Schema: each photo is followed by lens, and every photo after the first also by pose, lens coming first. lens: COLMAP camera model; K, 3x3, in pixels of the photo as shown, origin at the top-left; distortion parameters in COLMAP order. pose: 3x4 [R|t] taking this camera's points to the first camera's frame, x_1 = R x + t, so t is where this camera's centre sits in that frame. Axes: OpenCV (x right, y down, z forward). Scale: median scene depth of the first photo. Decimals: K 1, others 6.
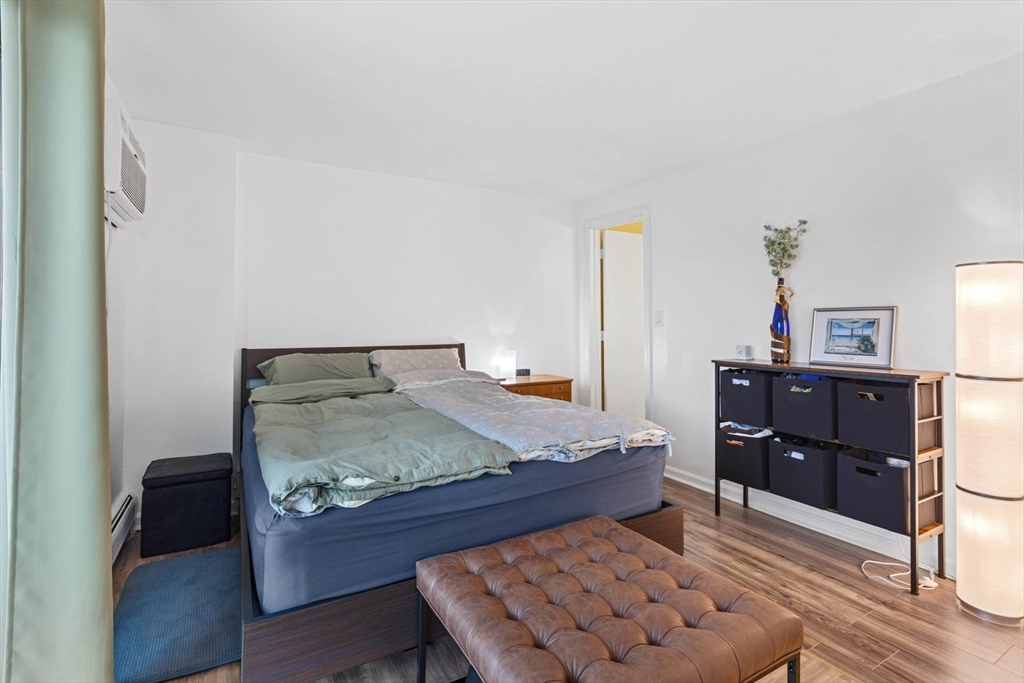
lens RADIAL K [[480.5, 0, 512.0], [0, 480.5, 321.8], [0, 0, 1]] dist [0.000697, 0.000124]
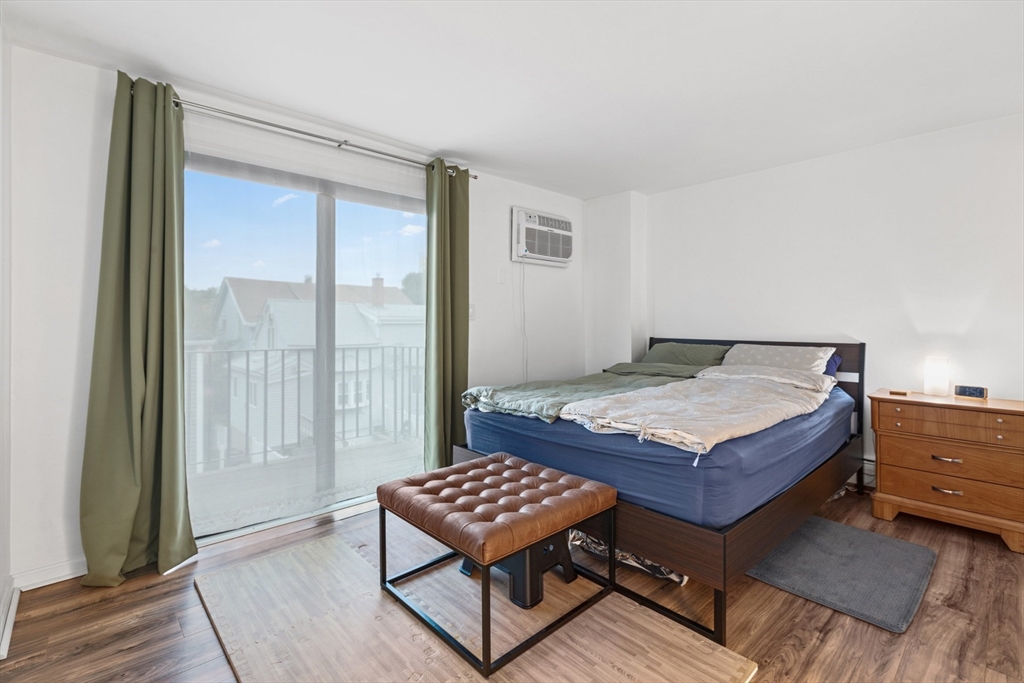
lens RADIAL K [[480.5, 0, 512.0], [0, 480.5, 321.8], [0, 0, 1]] dist [0.000697, 0.000124]
pose [[0.239640, 0.008748, -0.970822, 1.243500], [0.005320, 0.999933, 0.010323, -0.009265], [0.970847, -0.007639, 0.239578, 0.476868]]
